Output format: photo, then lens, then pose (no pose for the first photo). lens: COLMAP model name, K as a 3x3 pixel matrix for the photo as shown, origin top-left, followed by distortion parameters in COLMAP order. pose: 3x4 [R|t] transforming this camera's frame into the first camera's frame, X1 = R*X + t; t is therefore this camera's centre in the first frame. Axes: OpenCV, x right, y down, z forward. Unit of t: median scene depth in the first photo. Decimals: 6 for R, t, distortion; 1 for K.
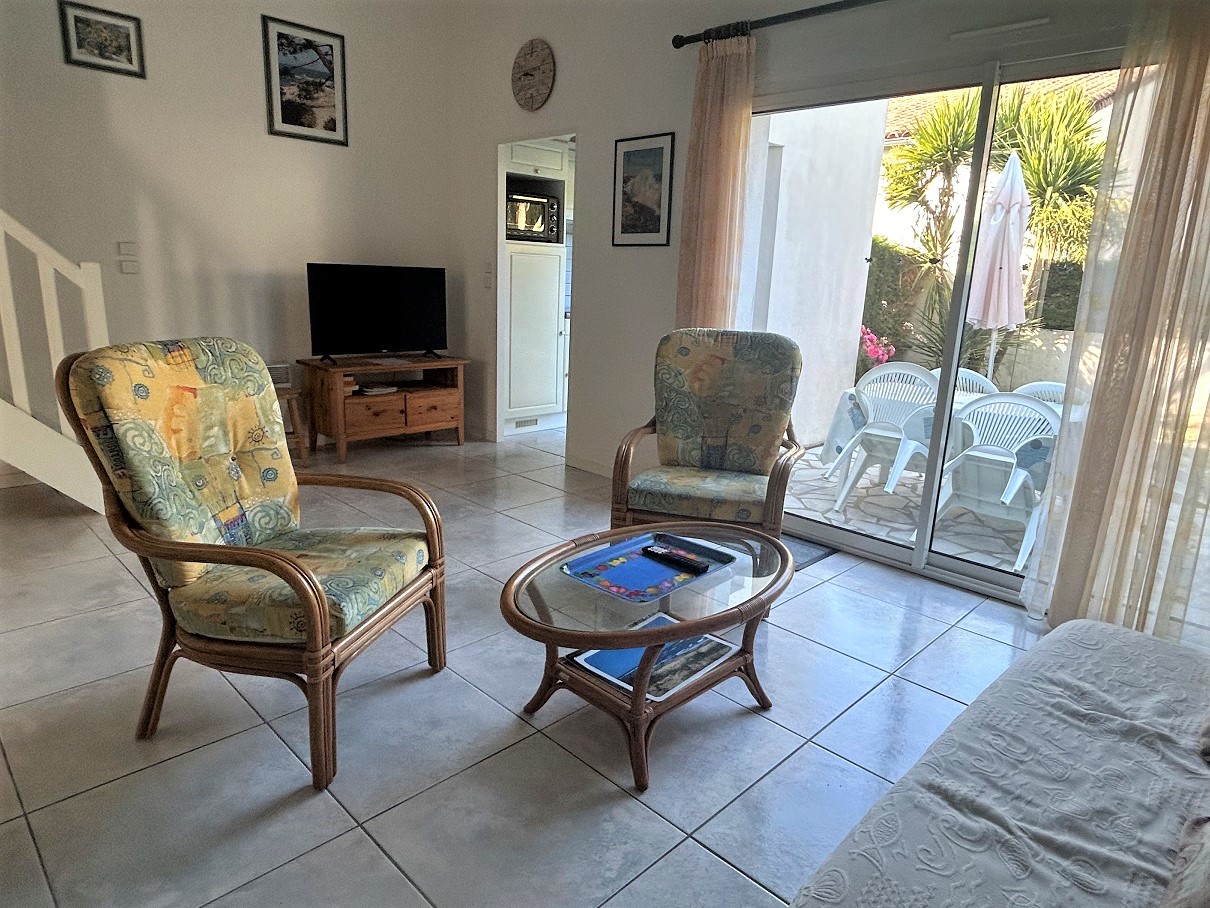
lens RADIAL K [[748.3, 0, 607.2], [0, 748.3, 452.1], [0, 0, 1]] dist [-0.007133, 0.002710]
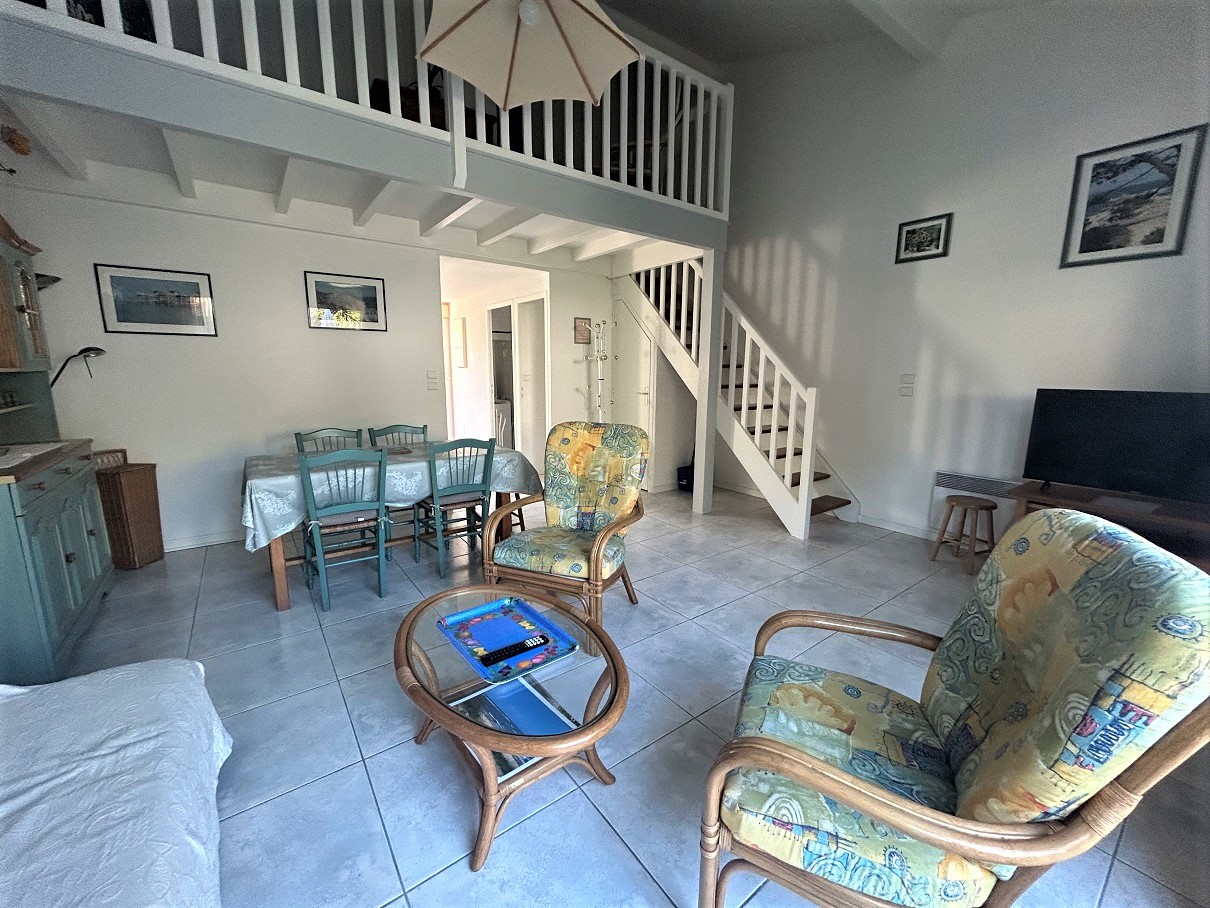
lens RADIAL K [[483.2, 0, 608.0], [0, 483.2, 455.4], [0, 0, 1]] dist [-0.000314, -0.000370]
pose [[-0.146361, 0.131861, -0.980404, 0.351521], [-0.244974, 0.955375, 0.165066, -0.134818], [0.958419, 0.264332, -0.107527, 0.549250]]
